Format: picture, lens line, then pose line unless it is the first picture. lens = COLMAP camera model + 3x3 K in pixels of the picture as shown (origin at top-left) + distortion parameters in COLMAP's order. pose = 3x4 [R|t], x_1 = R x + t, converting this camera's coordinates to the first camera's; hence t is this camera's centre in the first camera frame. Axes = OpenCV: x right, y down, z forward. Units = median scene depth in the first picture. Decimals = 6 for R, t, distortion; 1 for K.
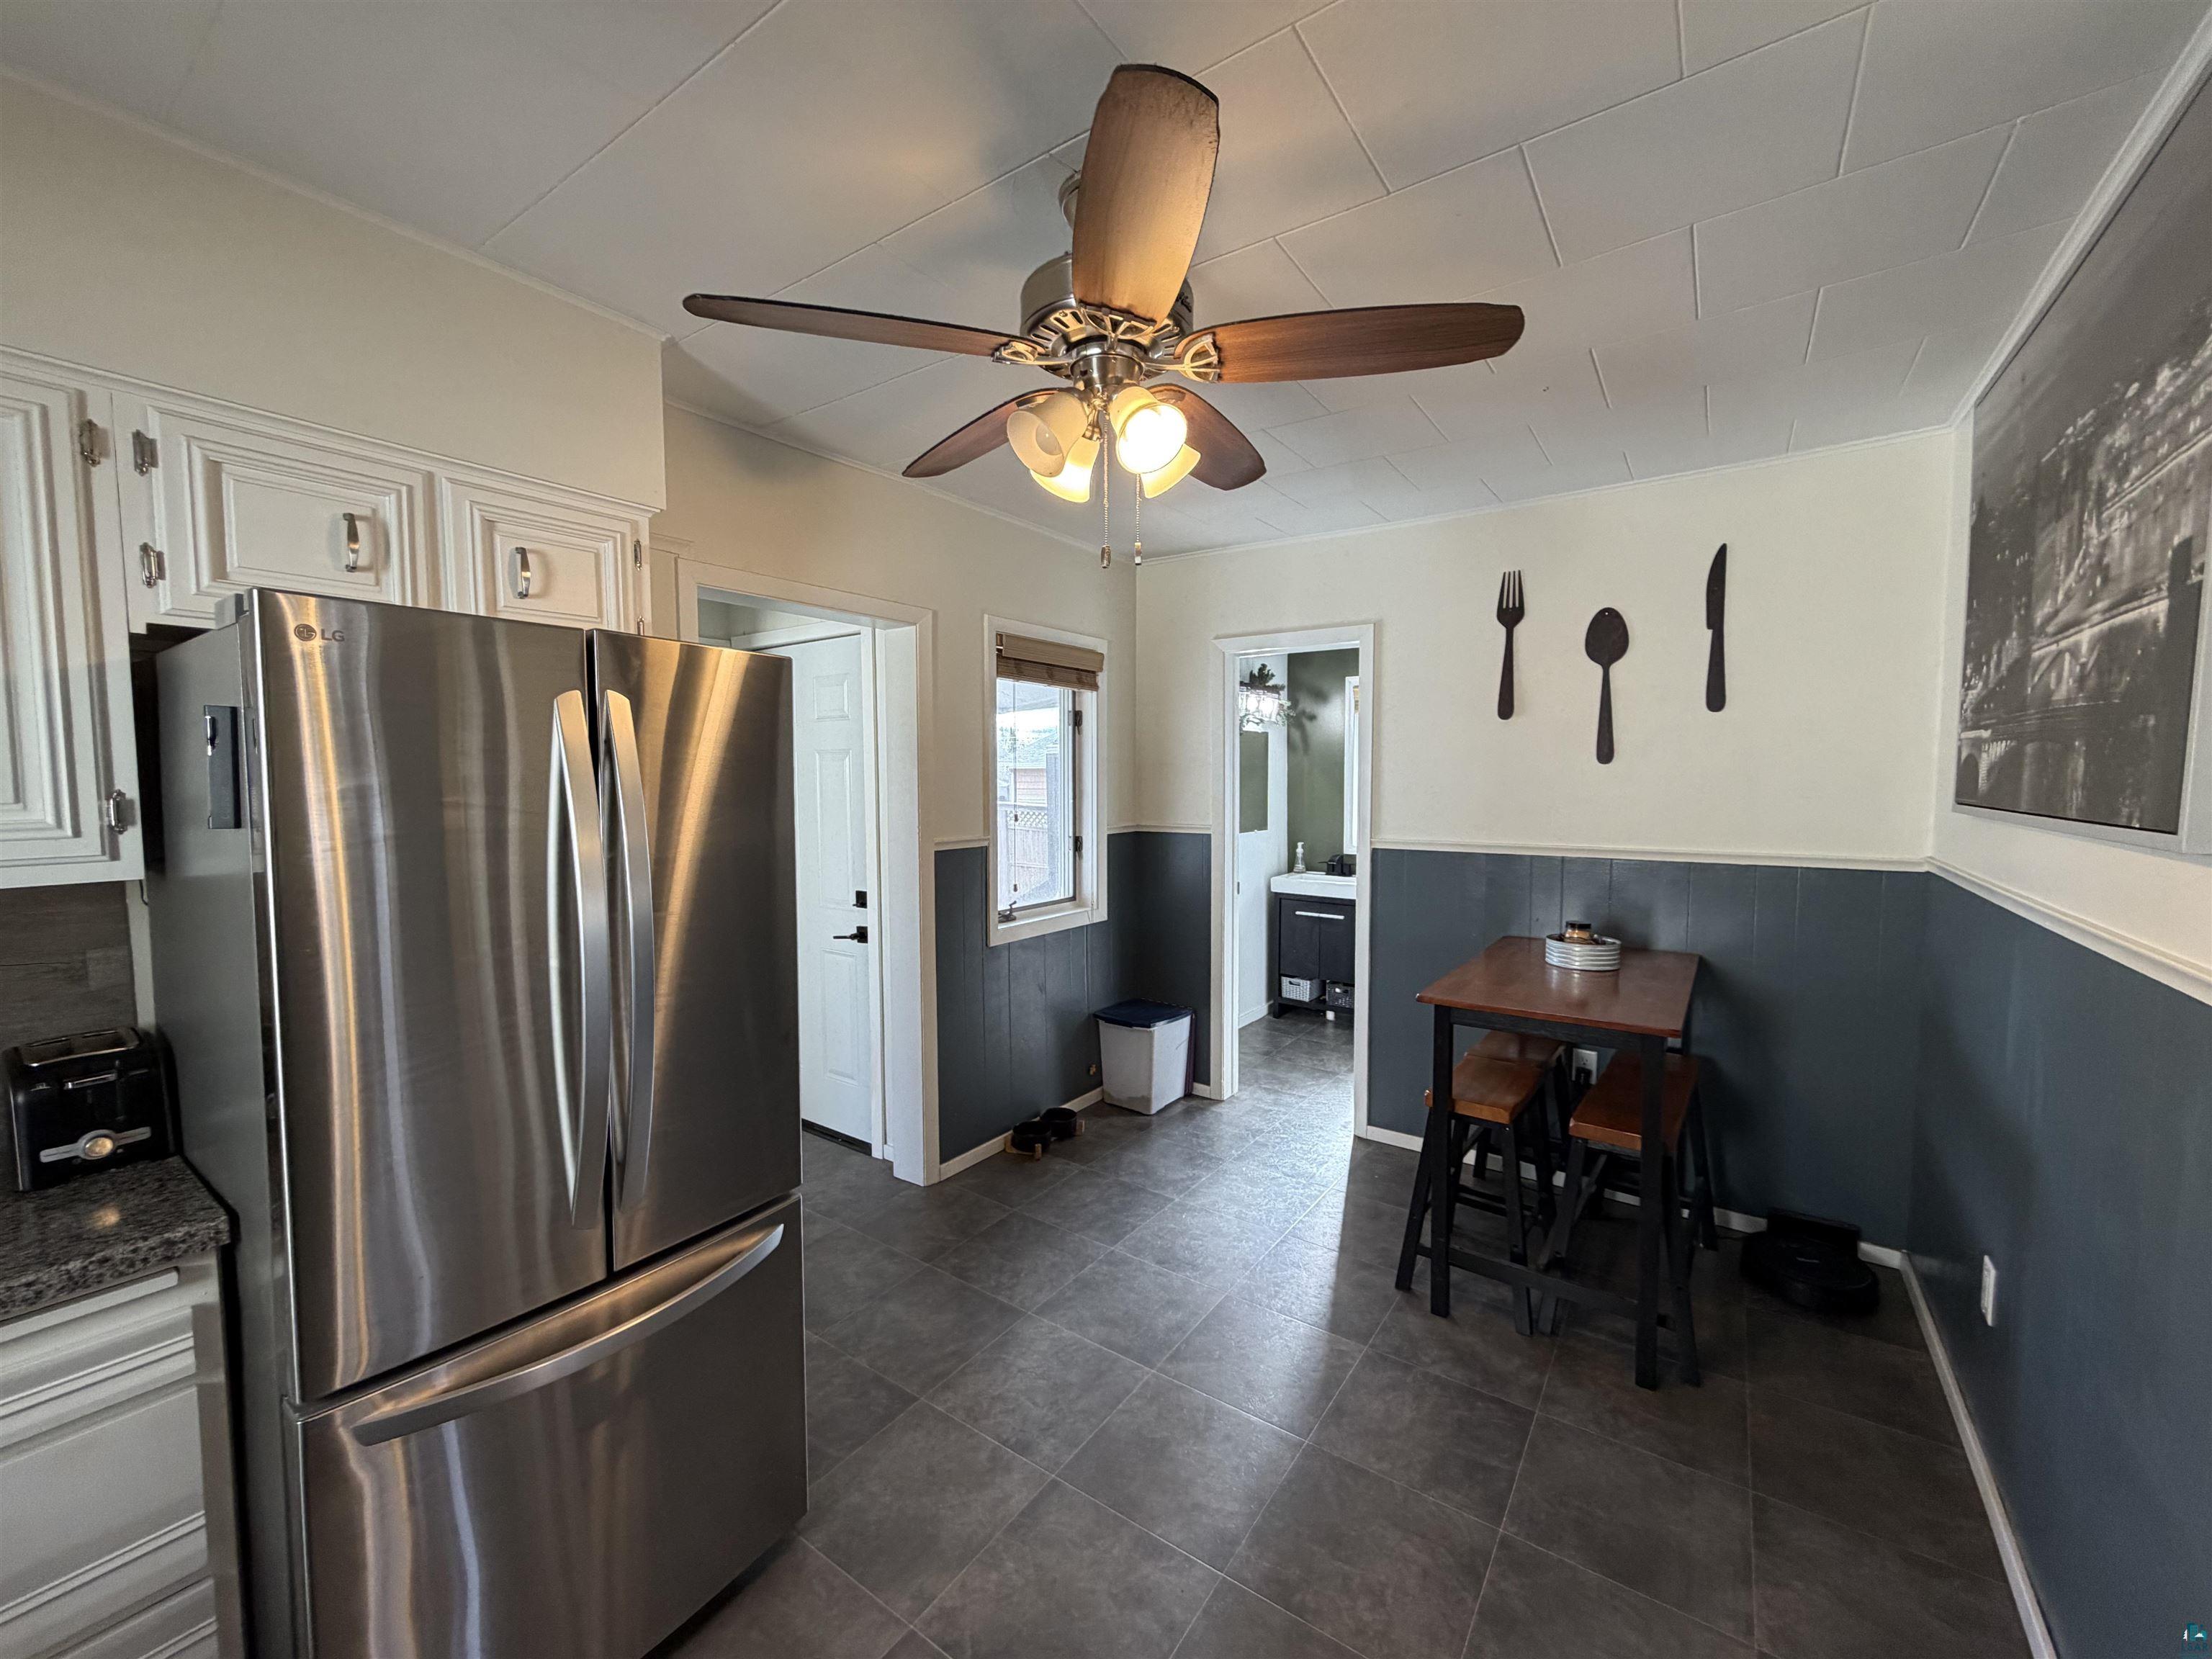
lens RADIAL K [[879.4, 0, 1099.4], [0, 879.4, 833.1], [0, 0, 1]] dist [-0.001409, -0.000050]
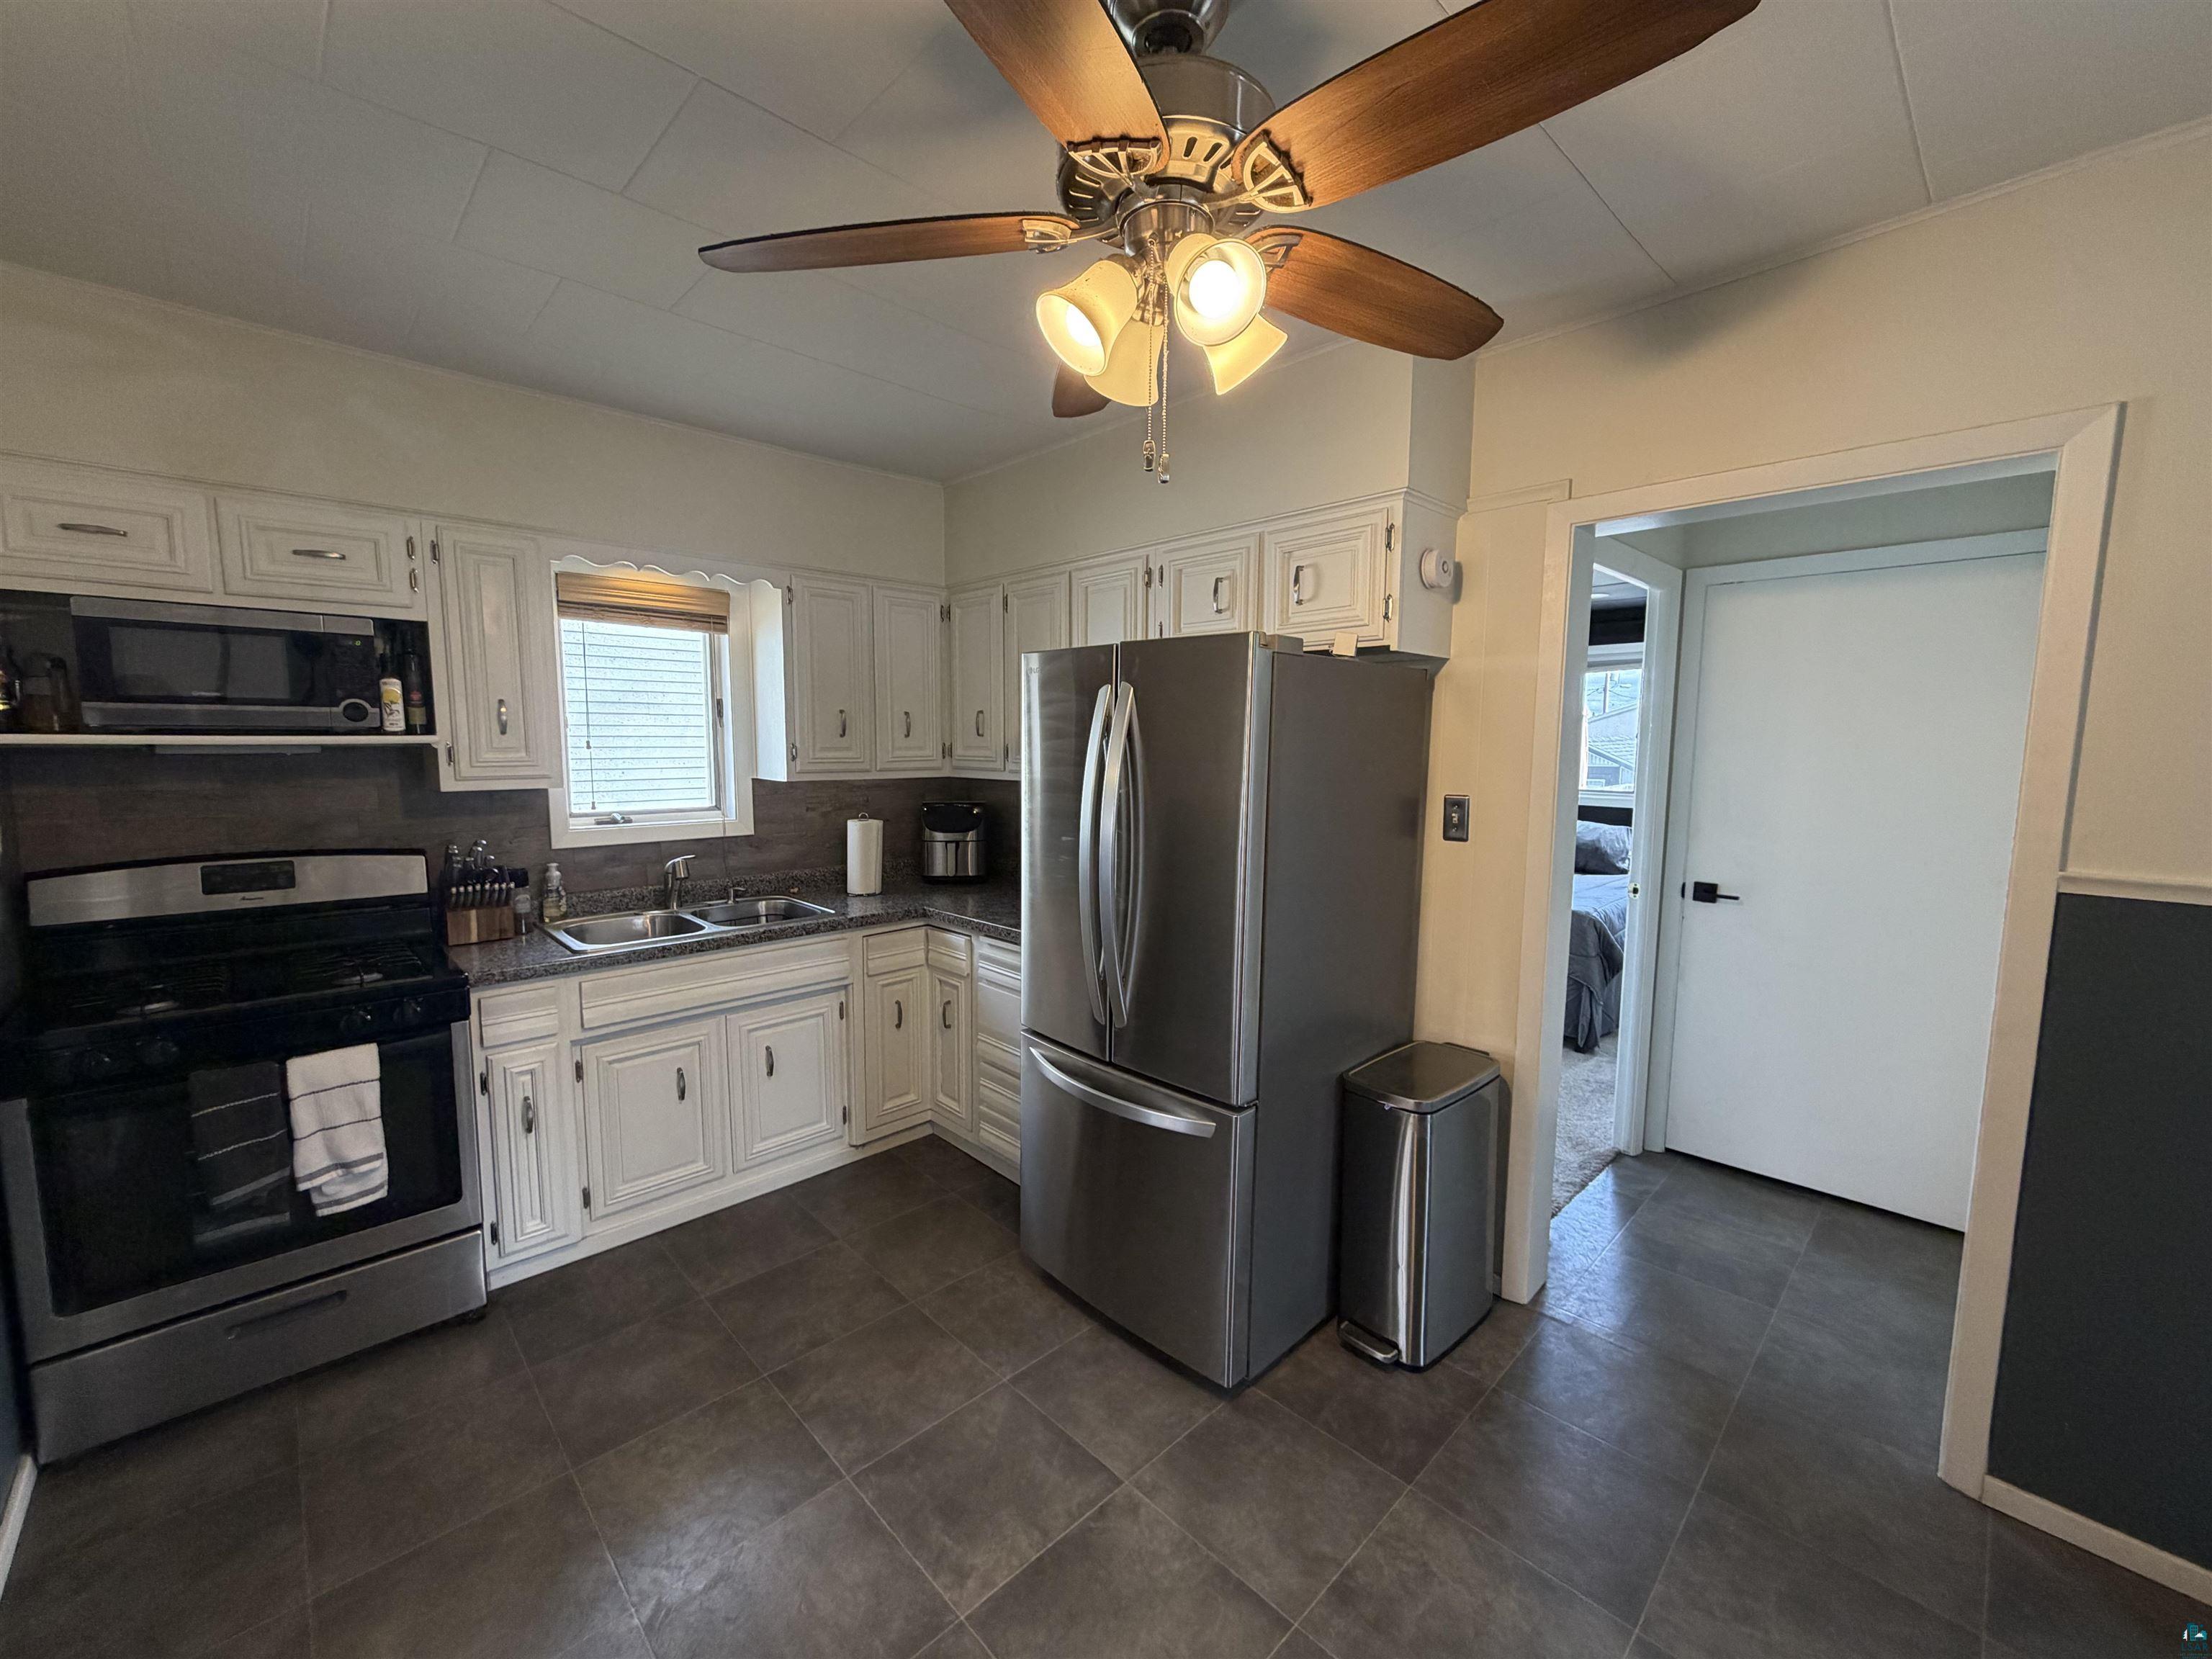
lens RADIAL K [[879.4, 0, 1095.2], [0, 879.4, 828.2], [0, 0, 1]] dist [-0.001409, -0.000050]
pose [[-0.191449, 0.111443, -0.975155, 0.679134], [-0.061446, 0.990223, 0.125229, -0.075804], [0.979577, 0.083894, -0.182729, 0.902874]]
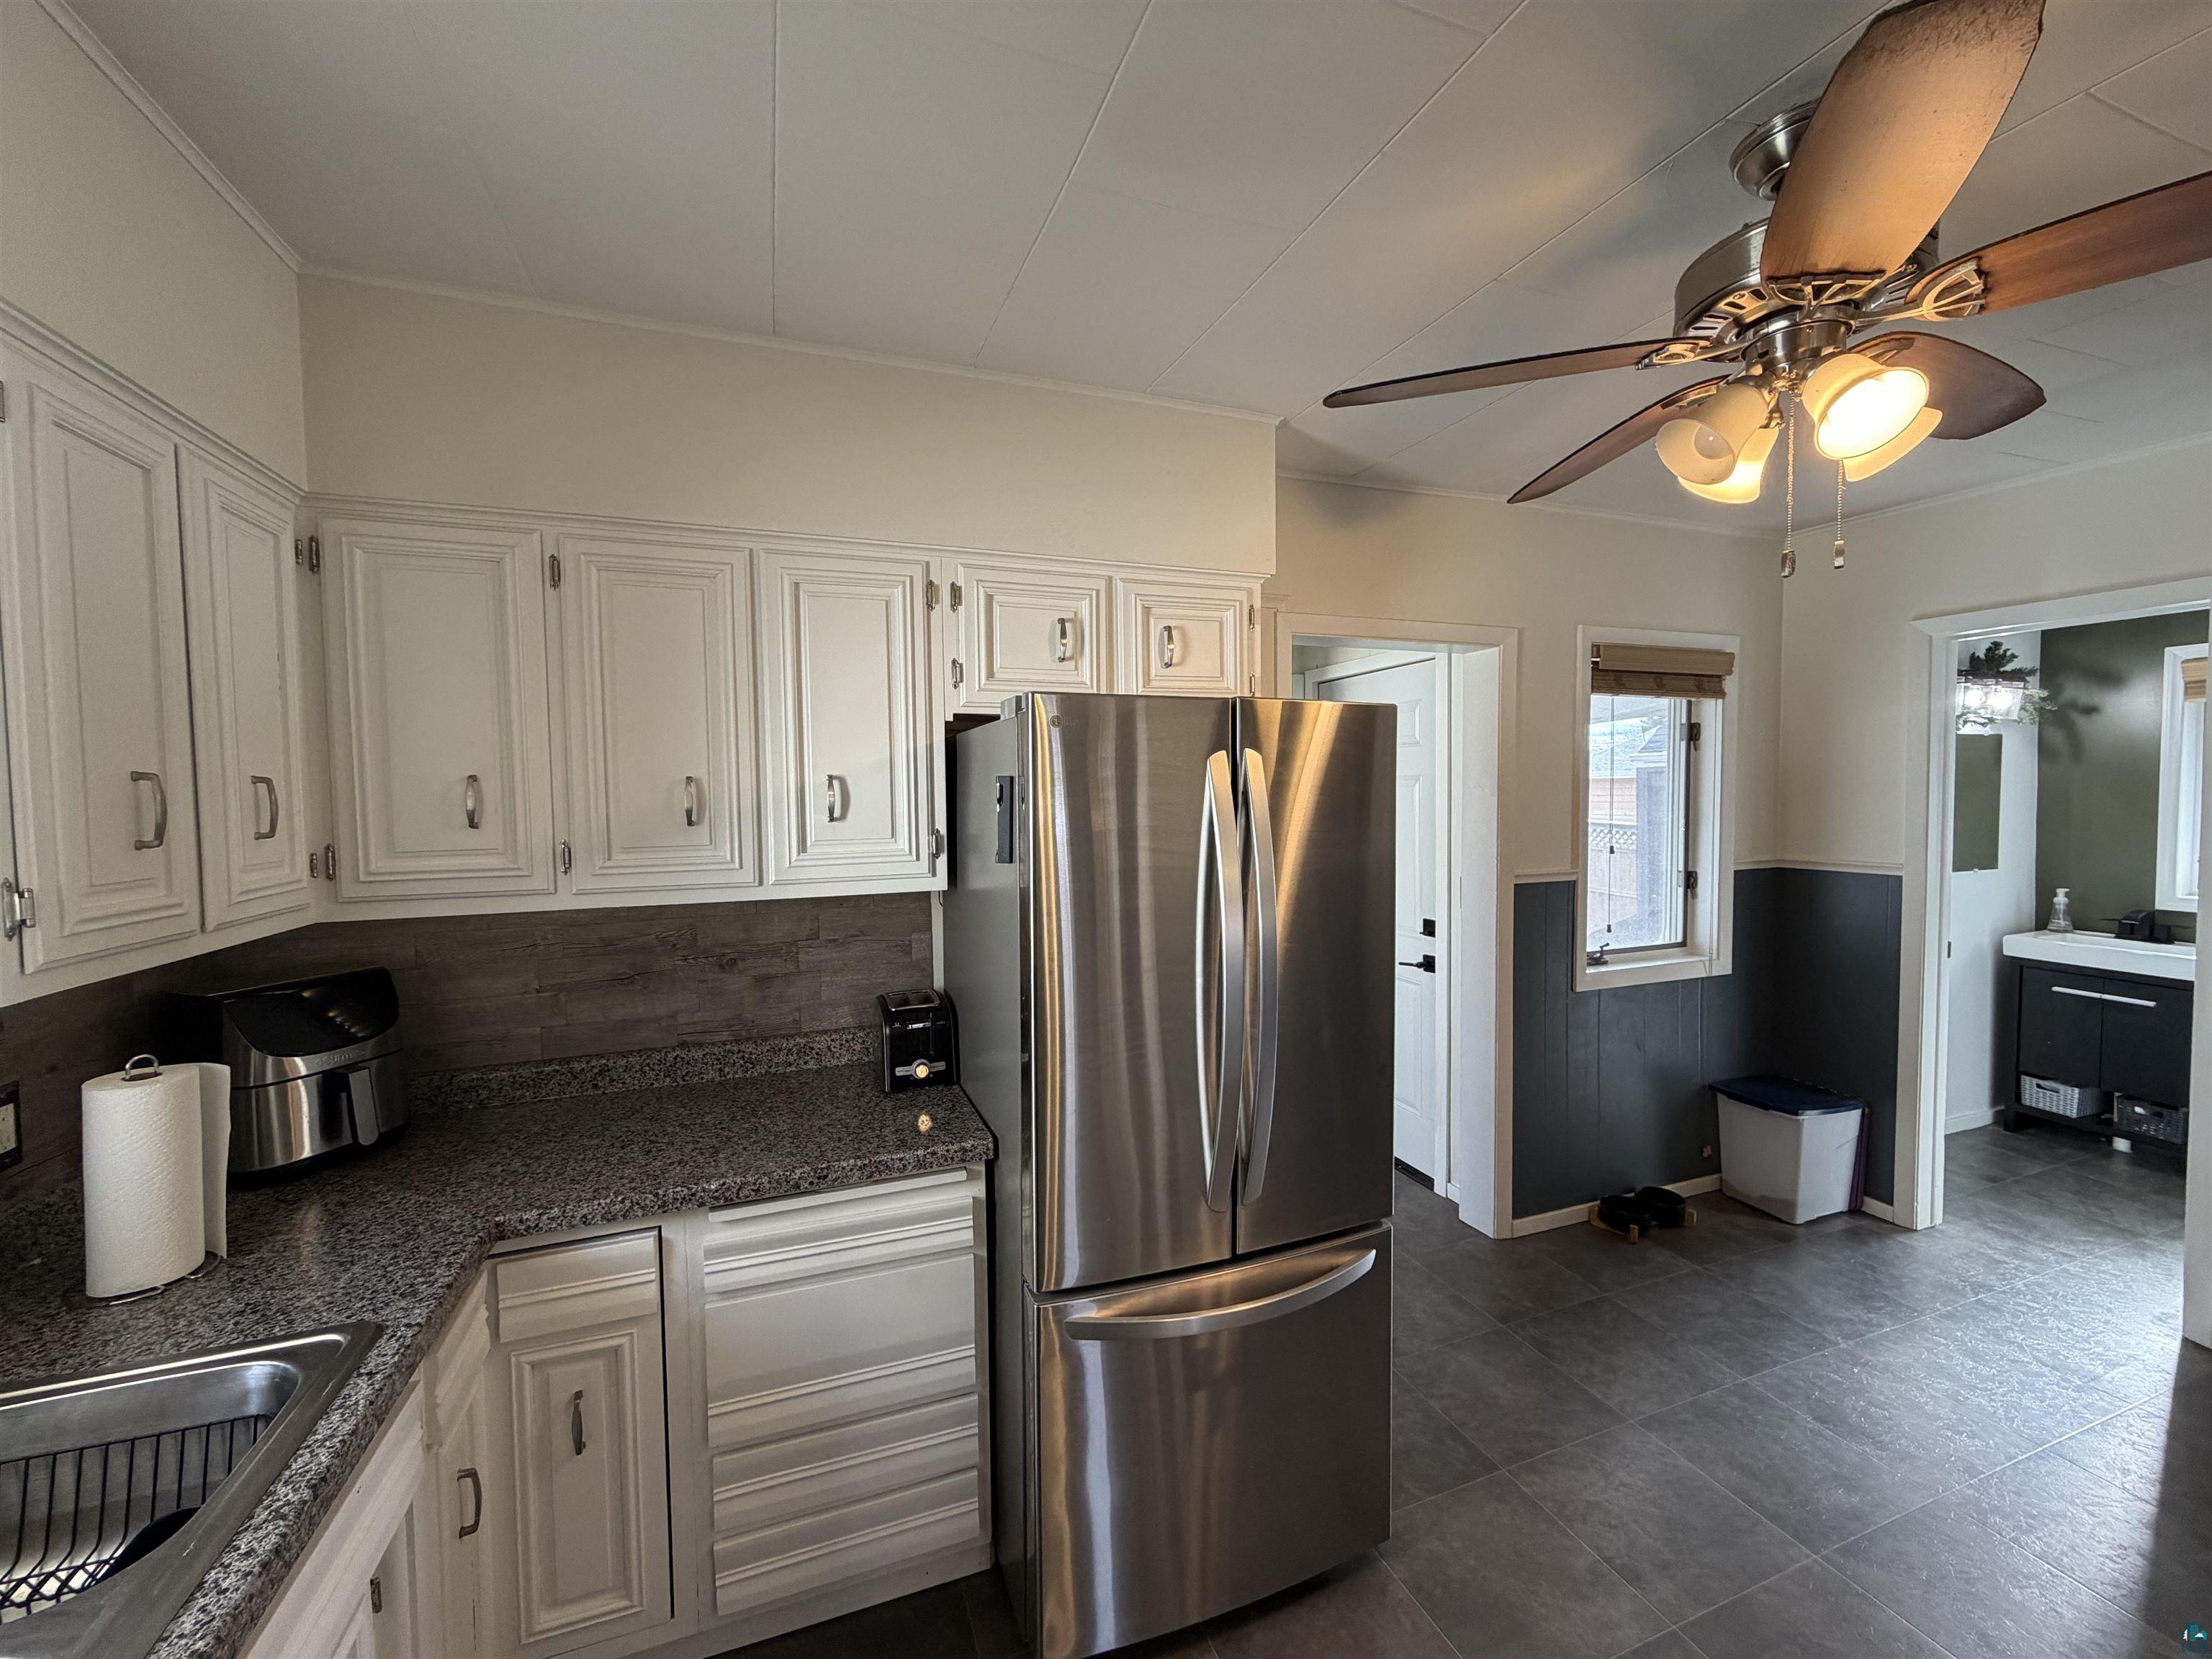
lens RADIAL K [[879.4, 0, 1095.1], [0, 879.4, 831.0], [0, 0, 1]] dist [-0.001409, -0.000050]
pose [[0.827921, 0.017958, -0.560558, -0.053618], [-0.025924, 0.999644, -0.006266, -0.030254], [0.560246, 0.019720, 0.828092, -0.047952]]
